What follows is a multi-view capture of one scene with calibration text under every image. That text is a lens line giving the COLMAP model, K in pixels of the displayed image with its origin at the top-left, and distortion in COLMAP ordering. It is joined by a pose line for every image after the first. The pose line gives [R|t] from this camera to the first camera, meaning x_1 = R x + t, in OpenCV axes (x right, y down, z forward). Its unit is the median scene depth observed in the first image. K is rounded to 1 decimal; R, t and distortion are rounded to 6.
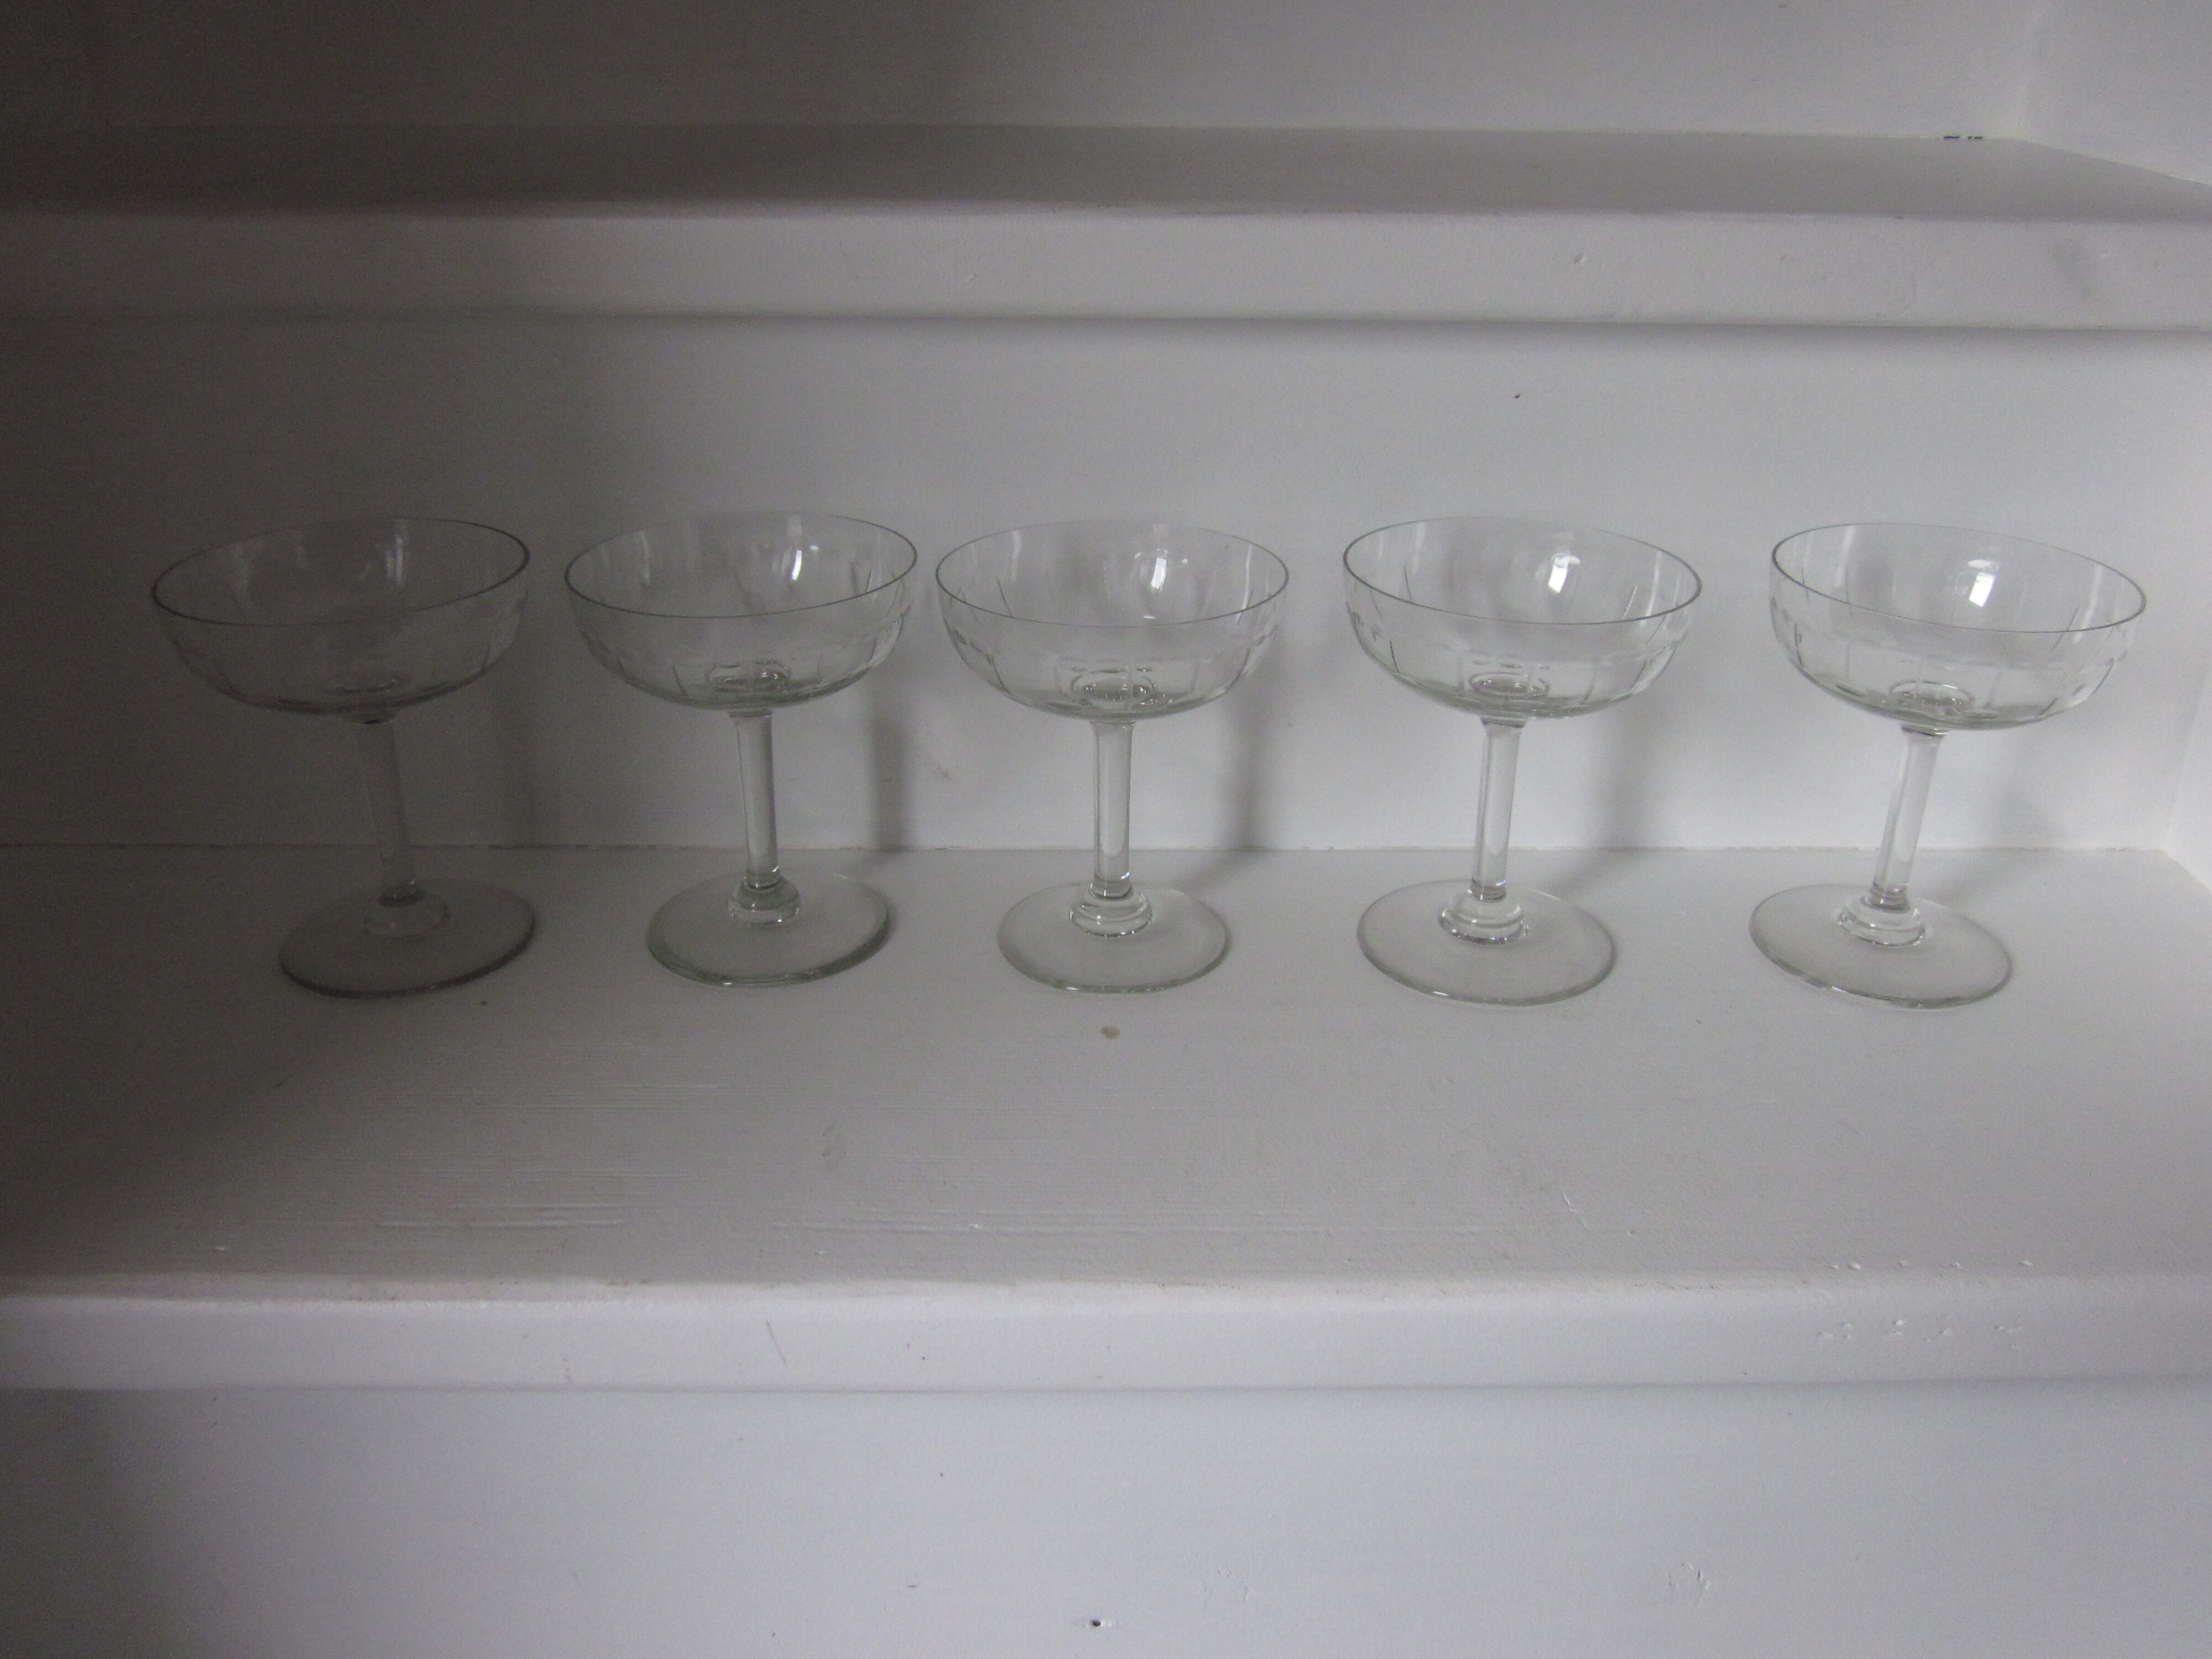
lens RADIAL K [[1839.4, 0, 1106.0], [0, 1839.4, 829.5], [0, 0, 1]] dist [-0.045370, 0.014459]
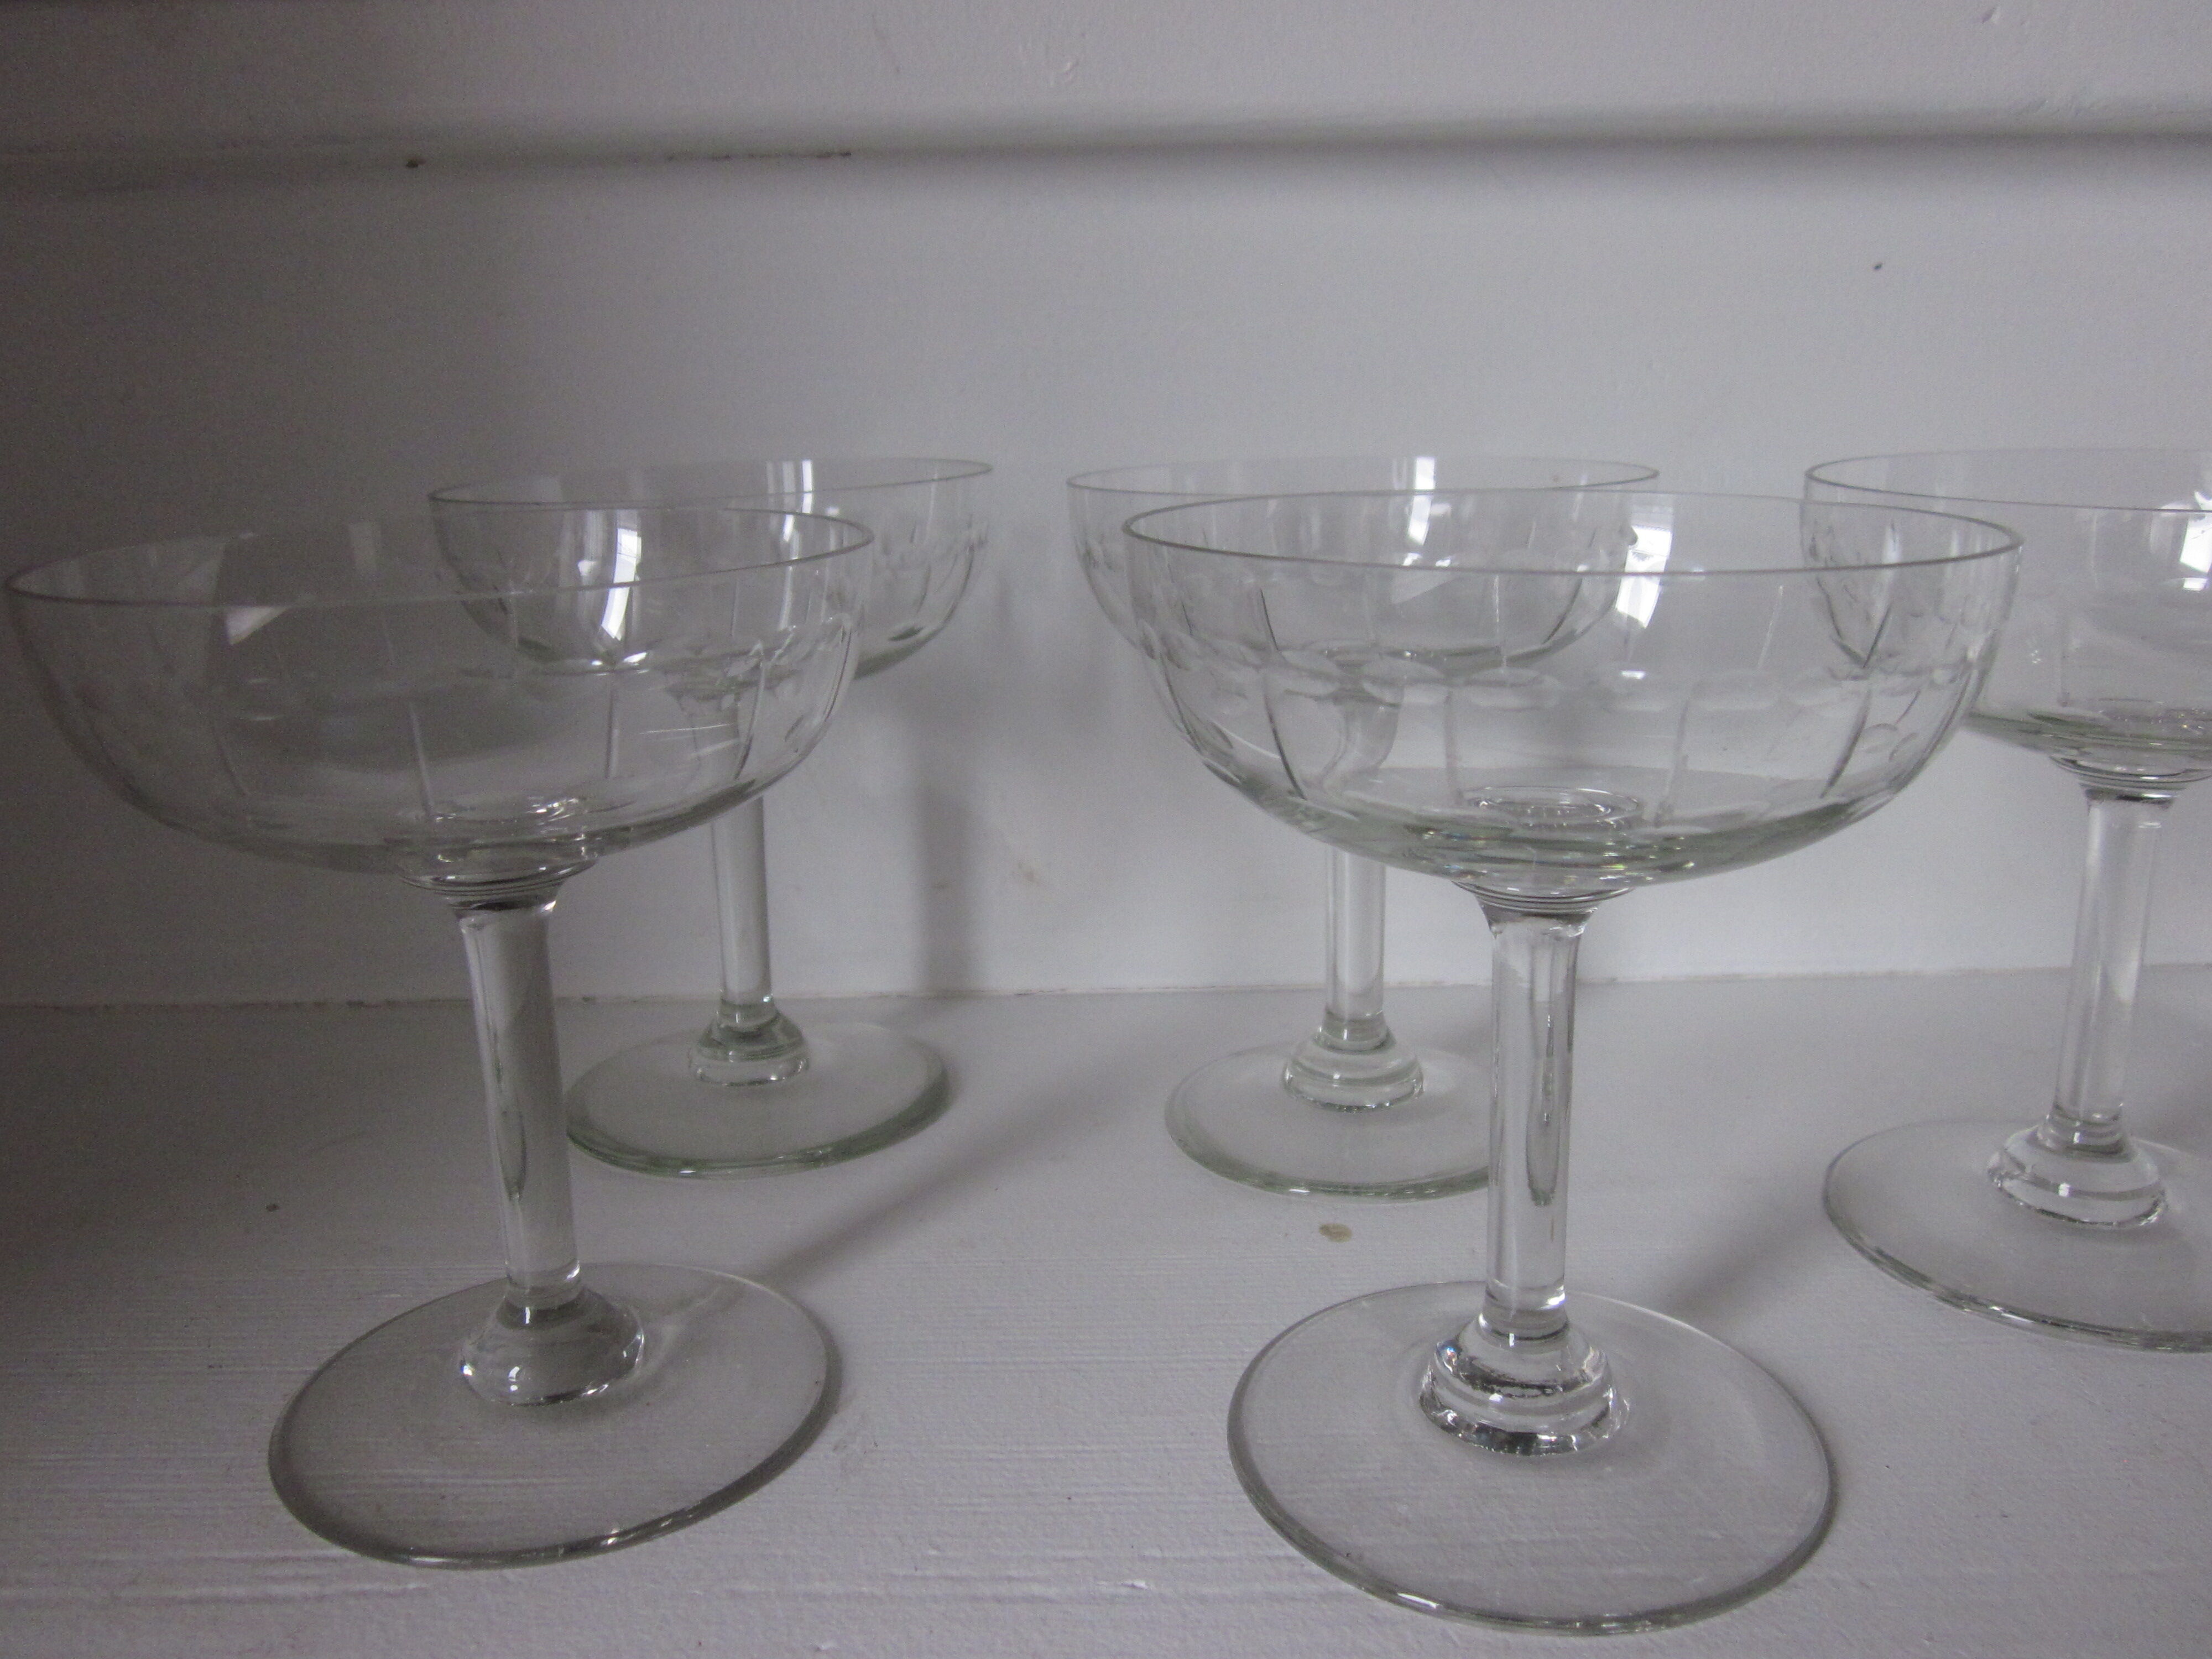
lens RADIAL K [[1839.4, 0, 1106.0], [0, 1839.4, 829.5], [0, 0, 1]] dist [-0.045370, 0.014459]
pose [[0.999486, -0.025479, -0.019480, -0.051214], [0.021497, 0.982941, -0.182659, 0.083298], [0.023802, 0.182146, 0.982983, 0.376680]]
